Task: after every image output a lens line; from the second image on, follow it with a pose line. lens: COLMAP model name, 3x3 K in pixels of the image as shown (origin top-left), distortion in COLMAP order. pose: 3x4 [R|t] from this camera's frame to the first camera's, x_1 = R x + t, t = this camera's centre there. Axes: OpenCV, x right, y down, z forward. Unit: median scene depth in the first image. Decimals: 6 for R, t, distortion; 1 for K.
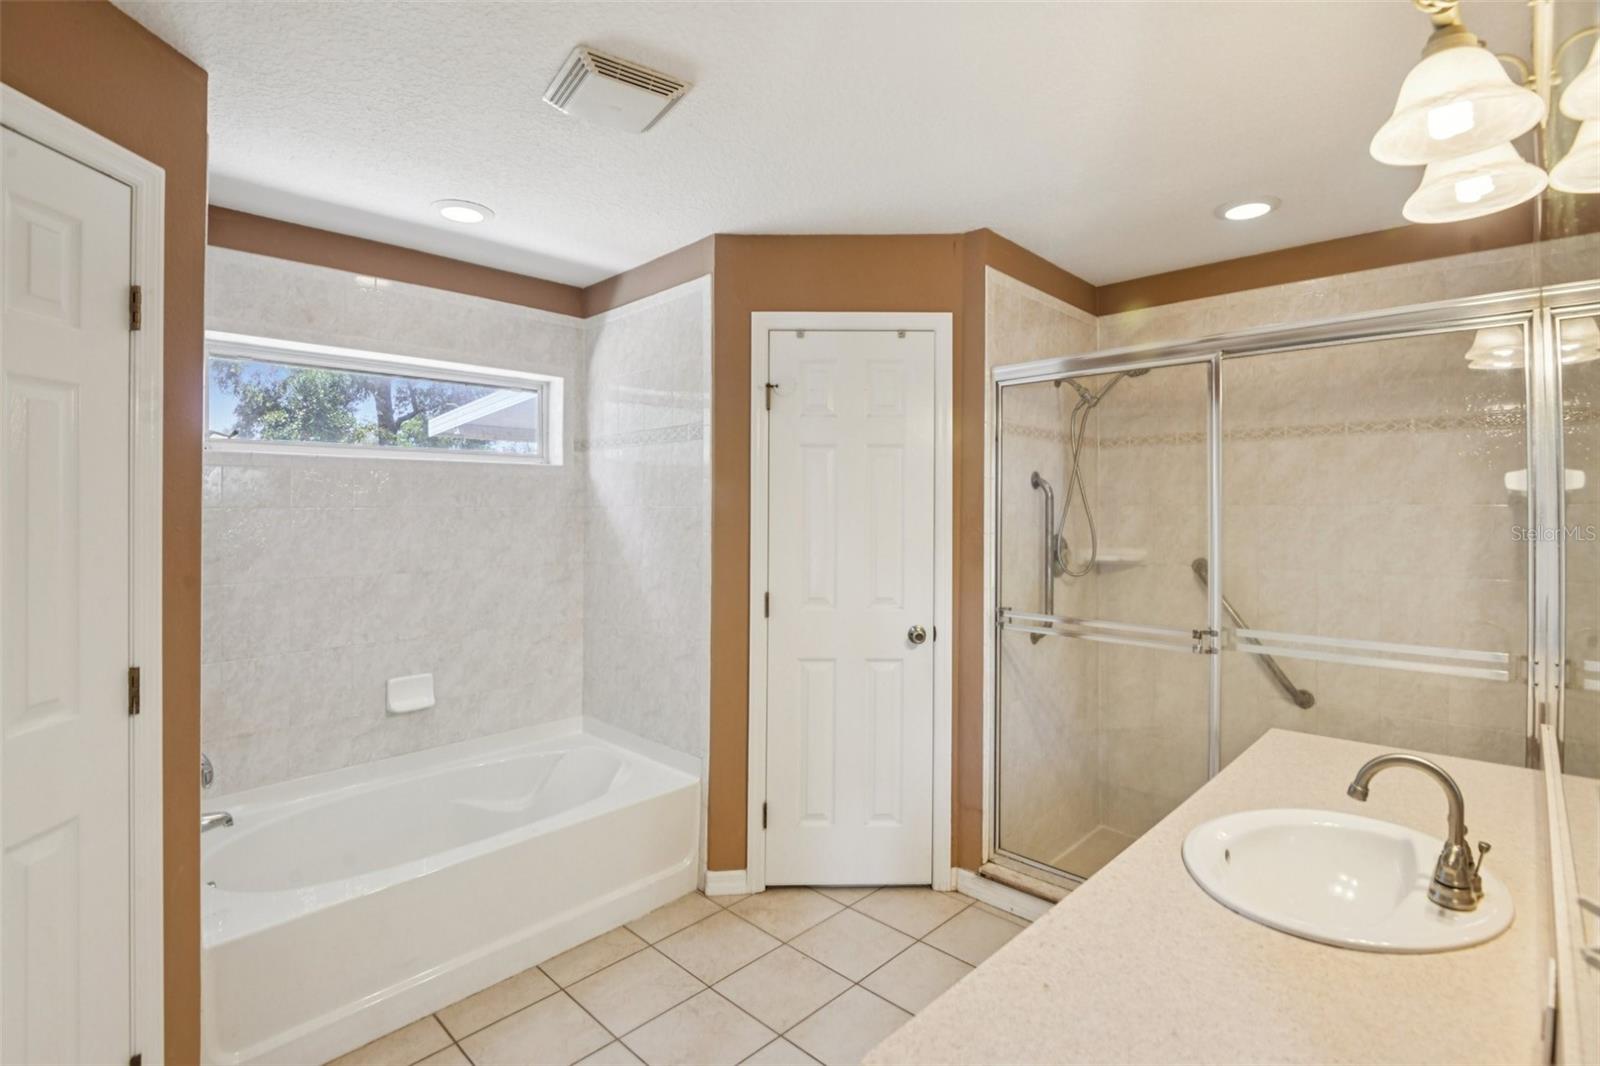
lens RADIAL K [[744.5, 0, 832.2], [0, 744.5, 505.4], [0, 0, 1]] dist [-0.003530, 0.000065]
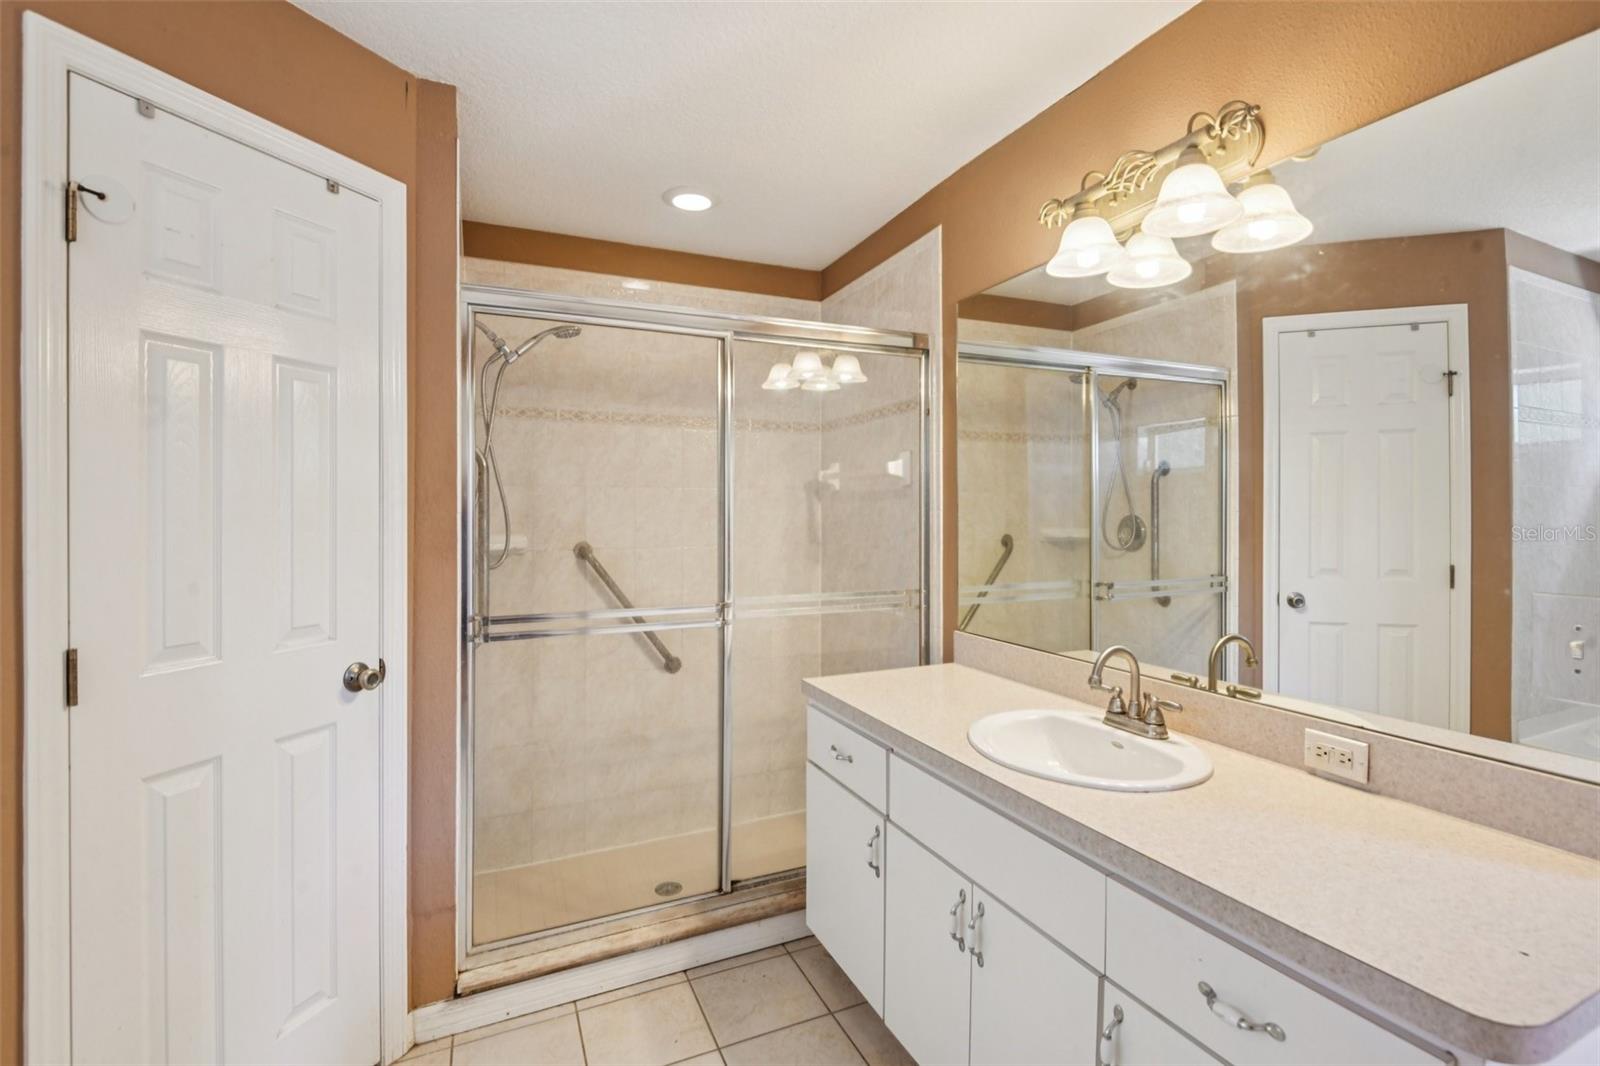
lens RADIAL K [[744.5, 0, 813.1], [0, 744.5, 510.5], [0, 0, 1]] dist [-0.003530, 0.000065]
pose [[0.384807, -0.002364, 0.922994, -0.315221], [-0.000861, 0.999995, 0.002920, 0.030897], [-0.922997, -0.001919, 0.384803, 0.407792]]
